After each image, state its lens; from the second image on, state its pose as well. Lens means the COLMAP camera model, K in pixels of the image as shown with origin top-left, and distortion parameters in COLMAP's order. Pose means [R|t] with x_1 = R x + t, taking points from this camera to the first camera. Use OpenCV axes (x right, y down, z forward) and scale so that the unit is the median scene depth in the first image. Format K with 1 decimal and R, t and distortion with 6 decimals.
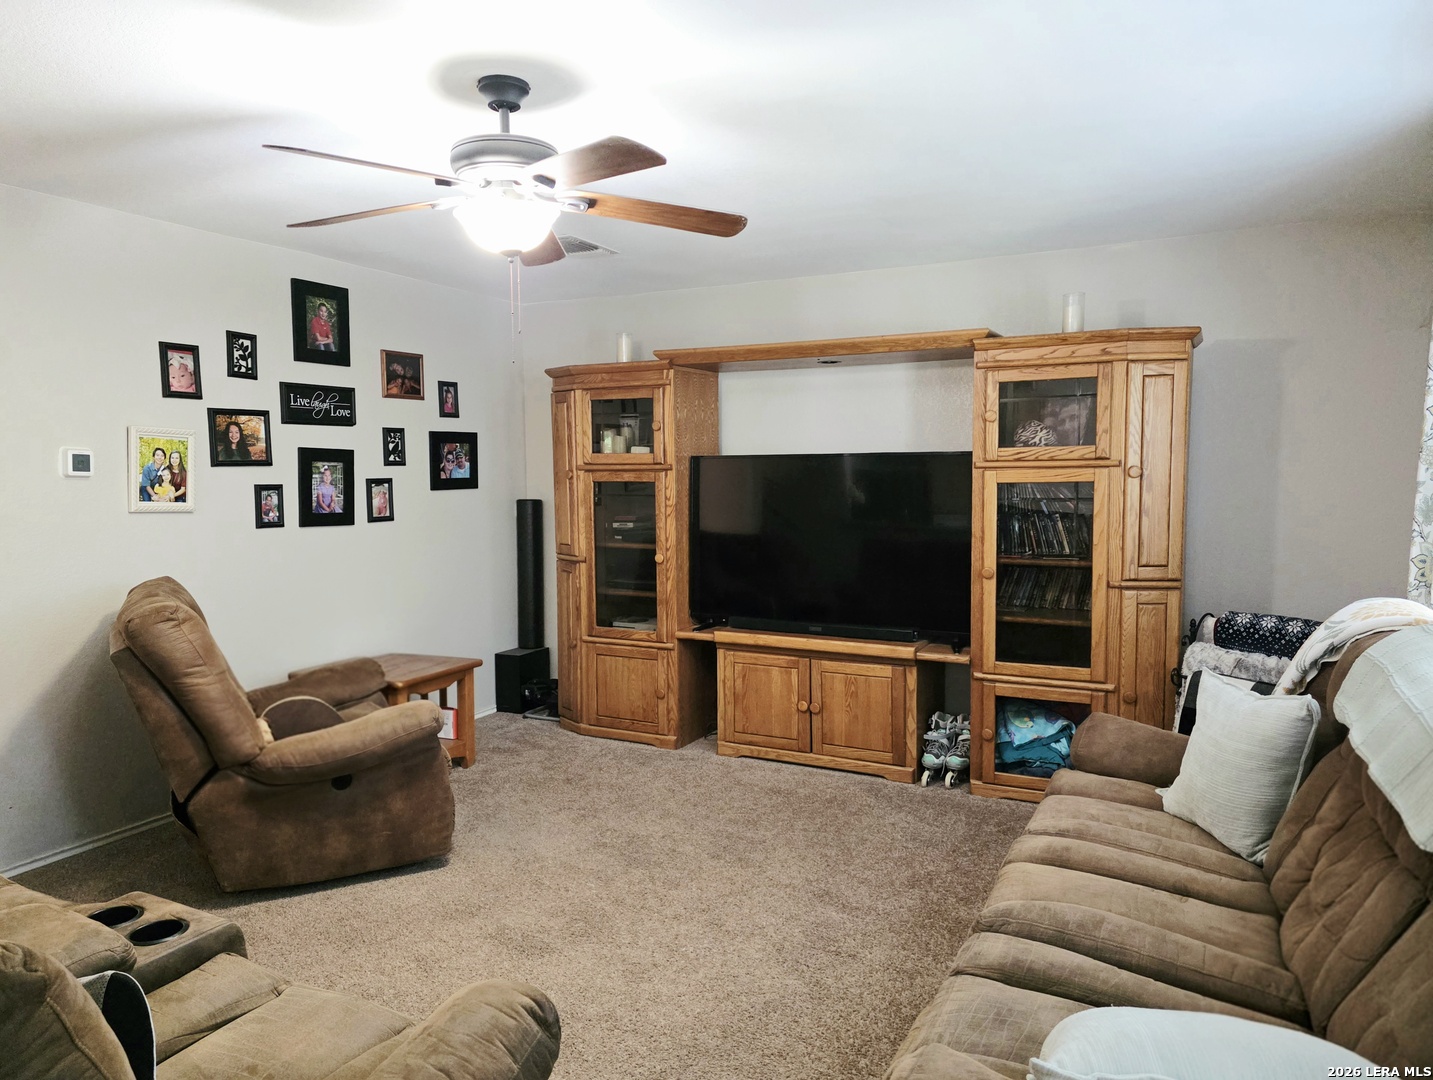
lens RADIAL K [[994.6, 0, 678.2], [0, 994.6, 521.7], [0, 0, 1]] dist [0.058423, -0.050126]
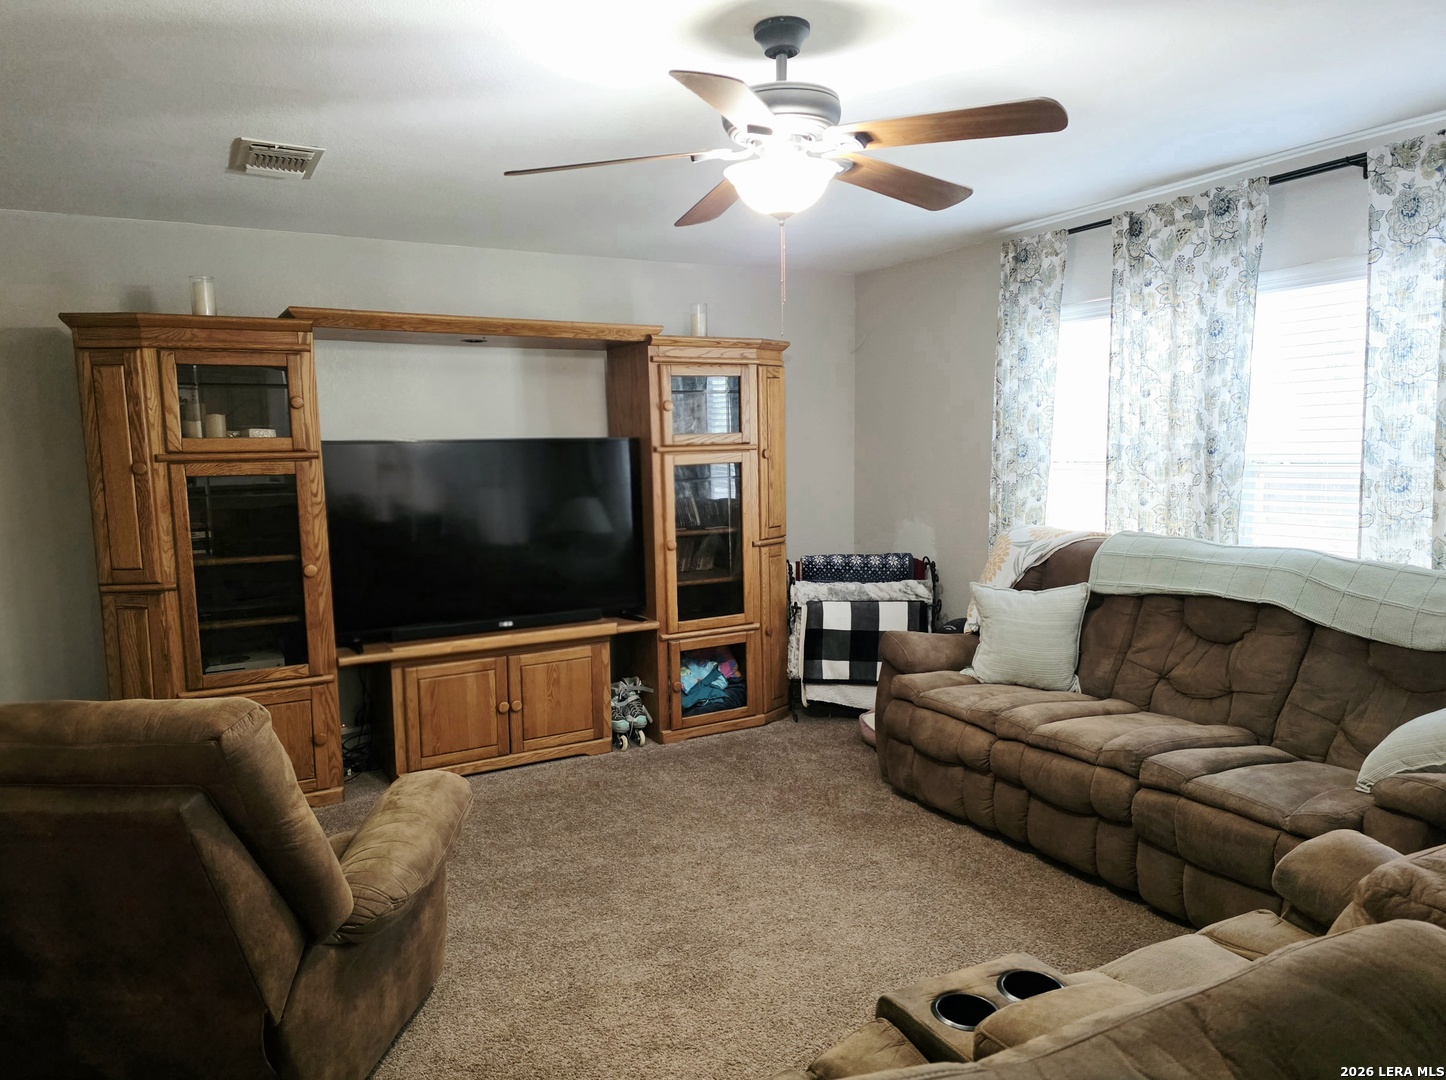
lens RADIAL K [[1003.7, 0, 724.1], [0, 1003.7, 538.7], [0, 0, 1]] dist [0.058423, -0.050126]
pose [[0.547720, -0.082681, 0.832566, -0.575225], [0.060468, 0.996415, 0.059173, -0.018800], [-0.834474, 0.017933, 0.550756, 0.314587]]
